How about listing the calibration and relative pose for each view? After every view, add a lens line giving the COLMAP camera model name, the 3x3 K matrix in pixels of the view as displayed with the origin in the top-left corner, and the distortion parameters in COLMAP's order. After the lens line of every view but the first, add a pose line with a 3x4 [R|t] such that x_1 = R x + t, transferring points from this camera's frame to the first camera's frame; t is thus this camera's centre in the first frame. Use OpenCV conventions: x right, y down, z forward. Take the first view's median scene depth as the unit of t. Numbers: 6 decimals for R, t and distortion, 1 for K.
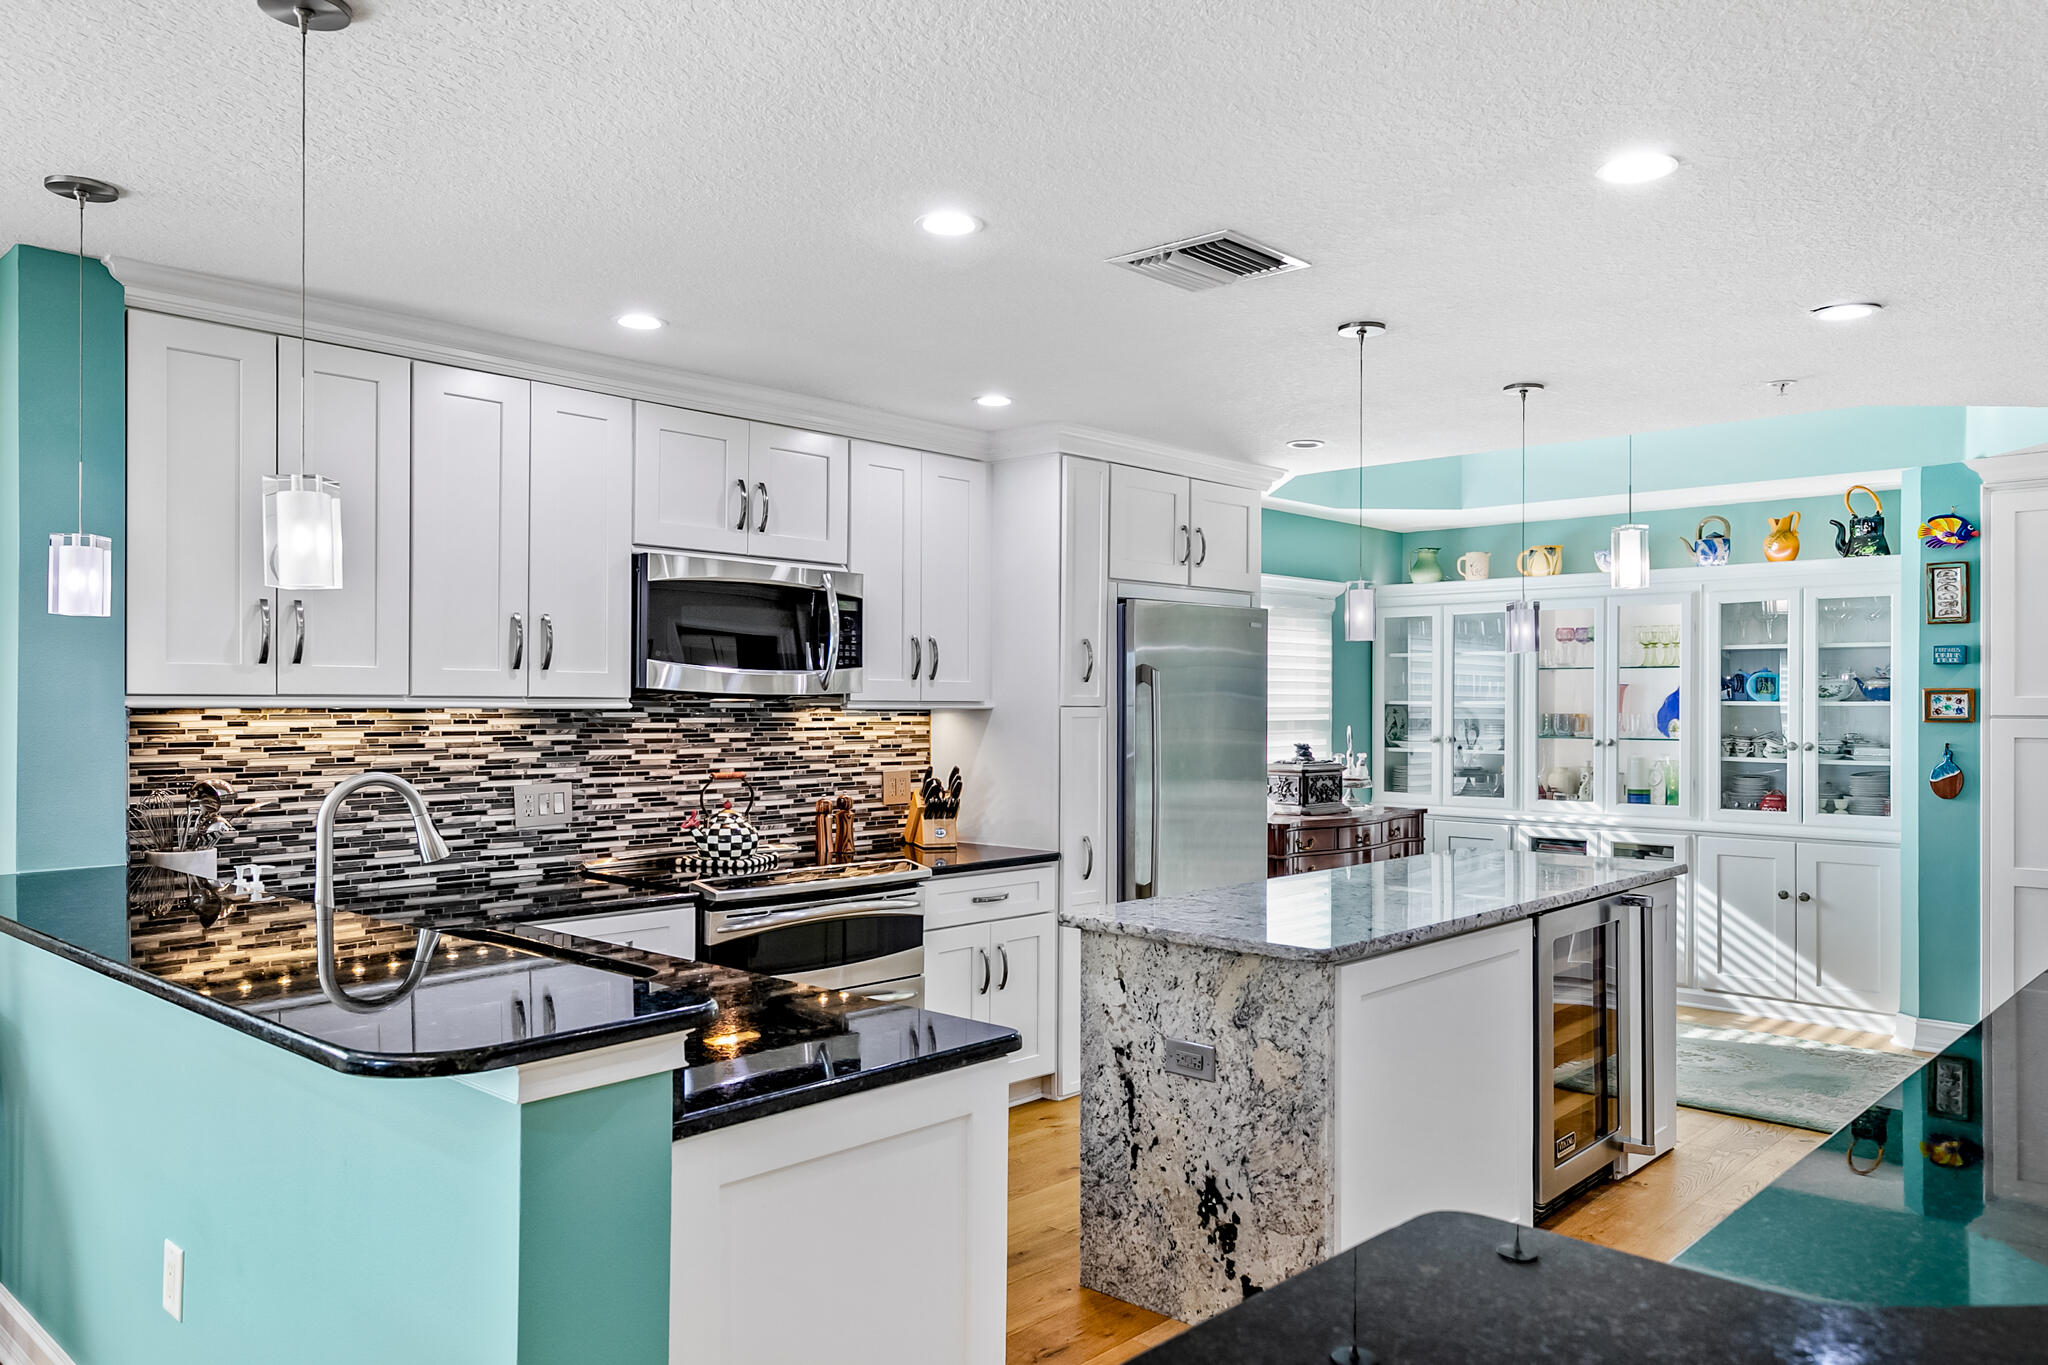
lens RADIAL K [[1493.4, 0, 992.4], [0, 1493.4, 712.1], [0, 0, 1]] dist [0.004380, 0.005974]
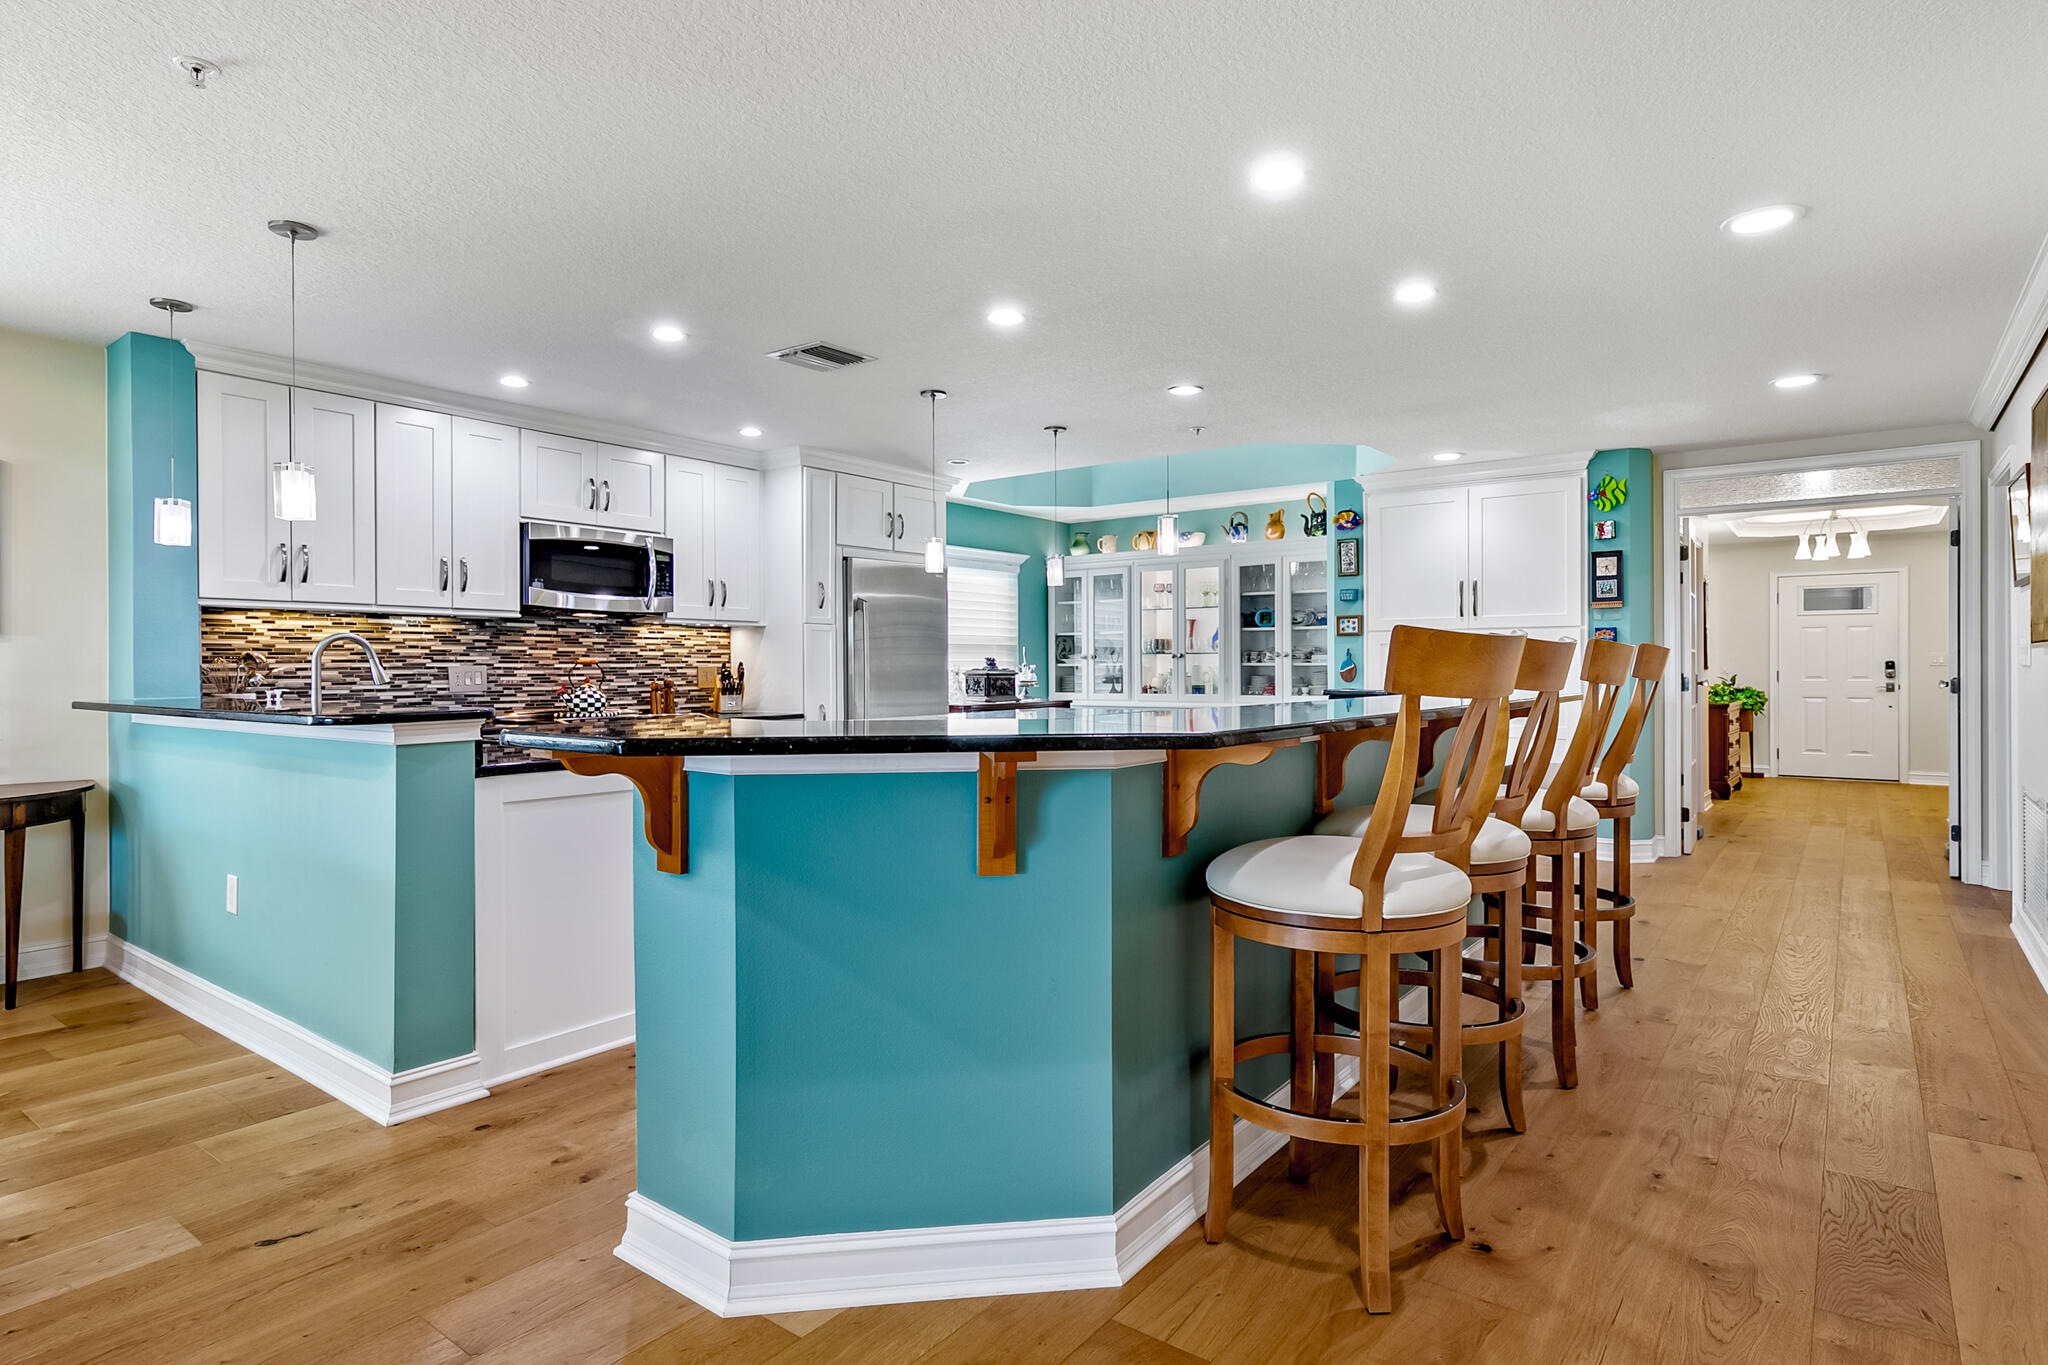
lens RADIAL K [[1146.4, 0, 980.4], [0, 1146.4, 693.6], [0, 0, 1]] dist [-0.005669, 0.006232]
pose [[0.996693, -0.003240, 0.081199, 0.142532], [0.001915, 0.999864, 0.016388, 0.055211], [-0.081241, -0.016179, 0.996563, -0.263666]]
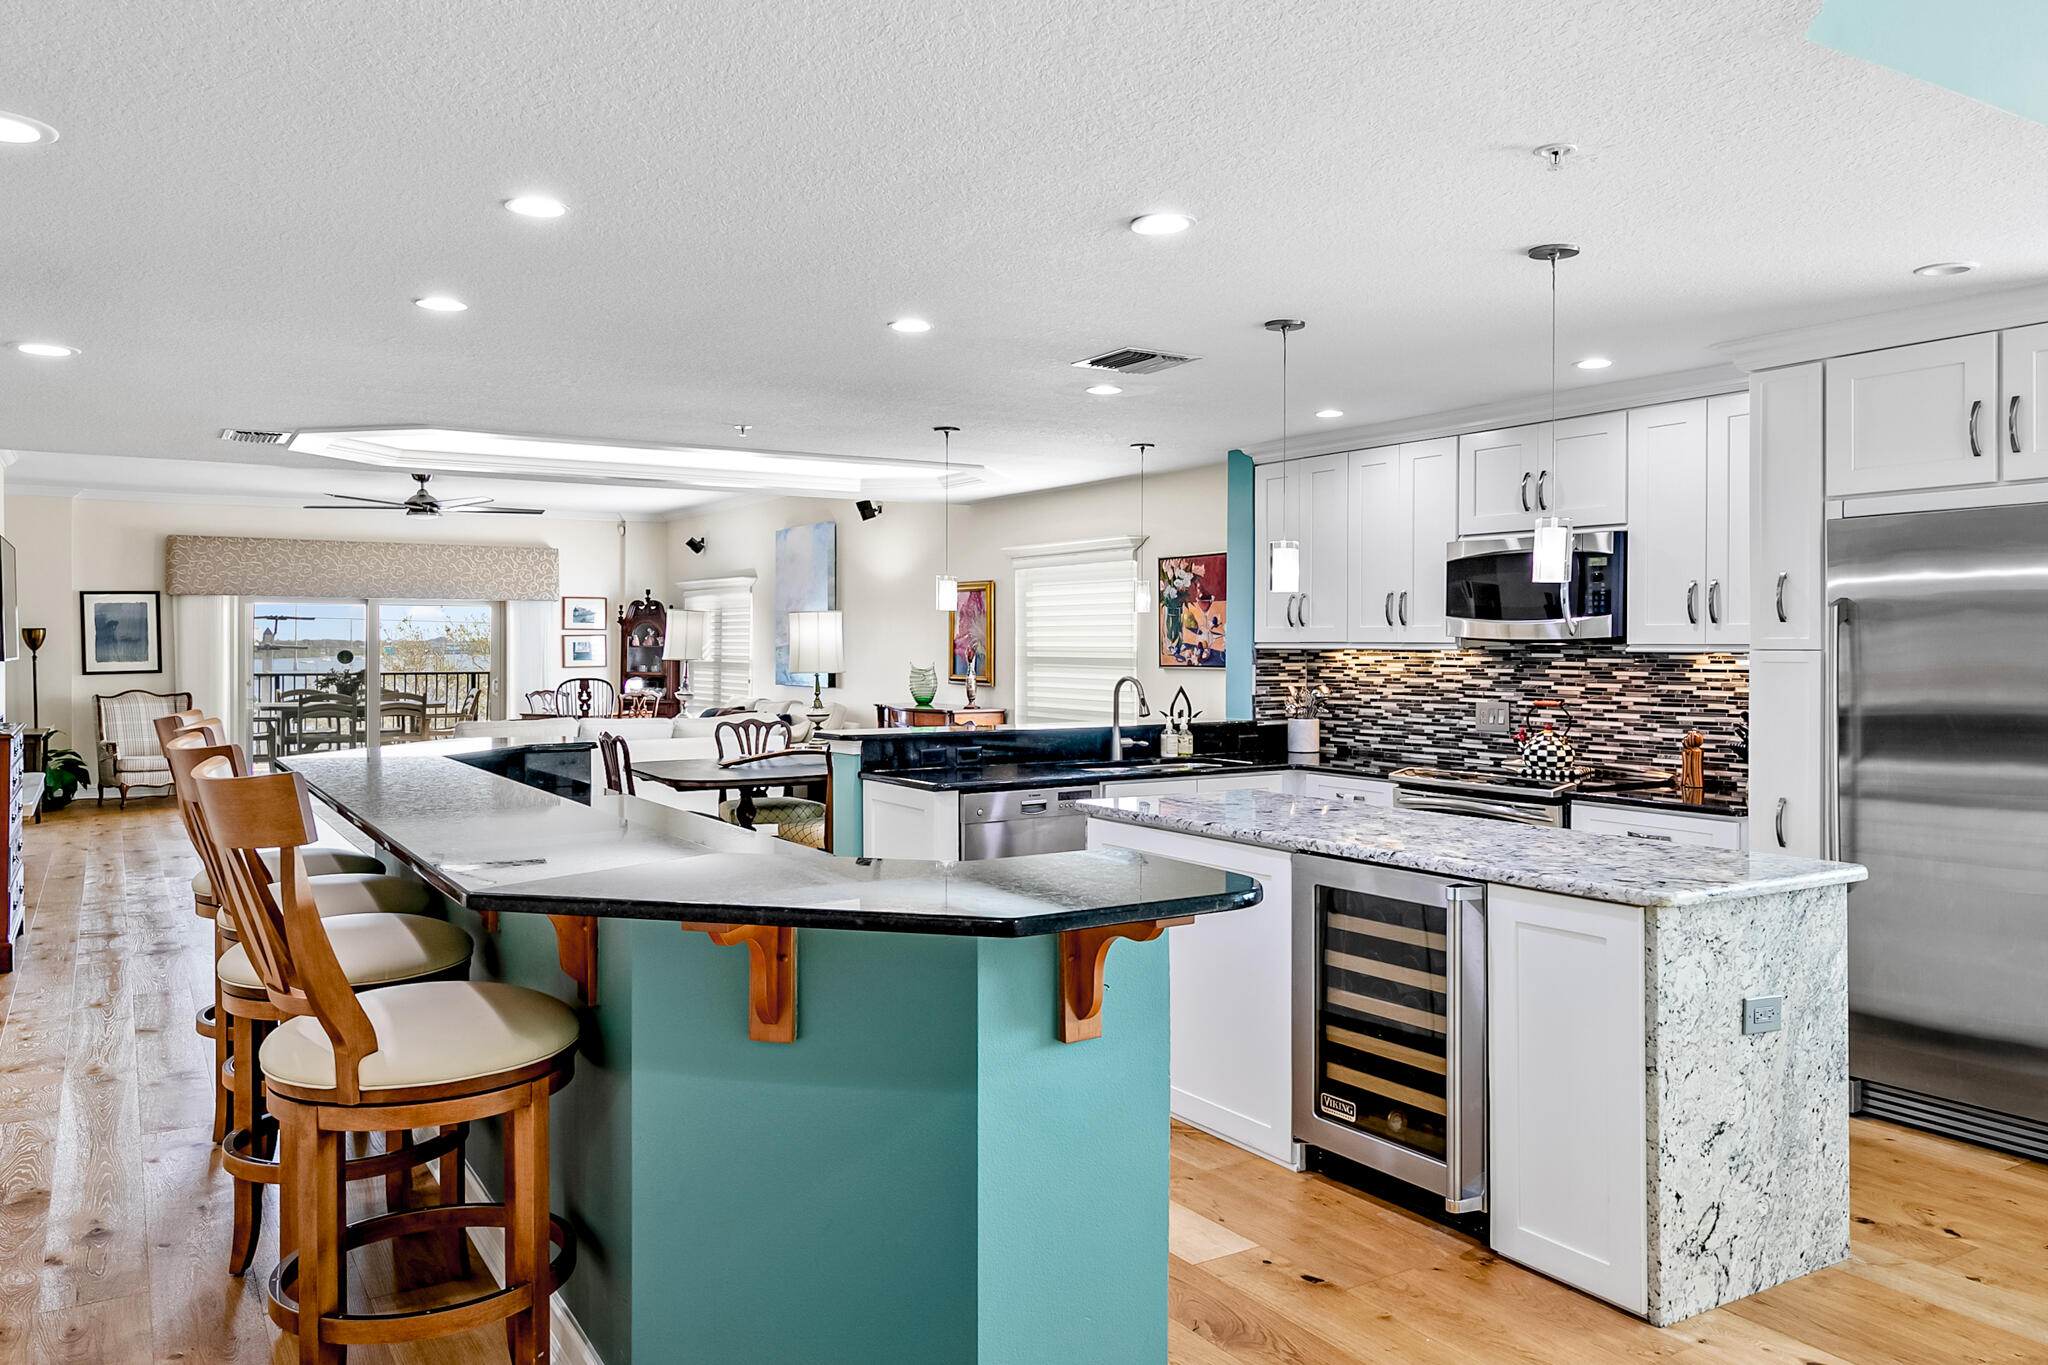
lens RADIAL K [[1388.9, 0, 1000.2], [0, 1388.9, 657.2], [0, 0, 1]] dist [0.004918, -0.001956]
pose [[-0.254445, 0.005044, -0.967074, 1.056800], [-0.008553, 0.999936, 0.007466, -0.001722], [0.967050, 0.010171, -0.254385, 0.825168]]
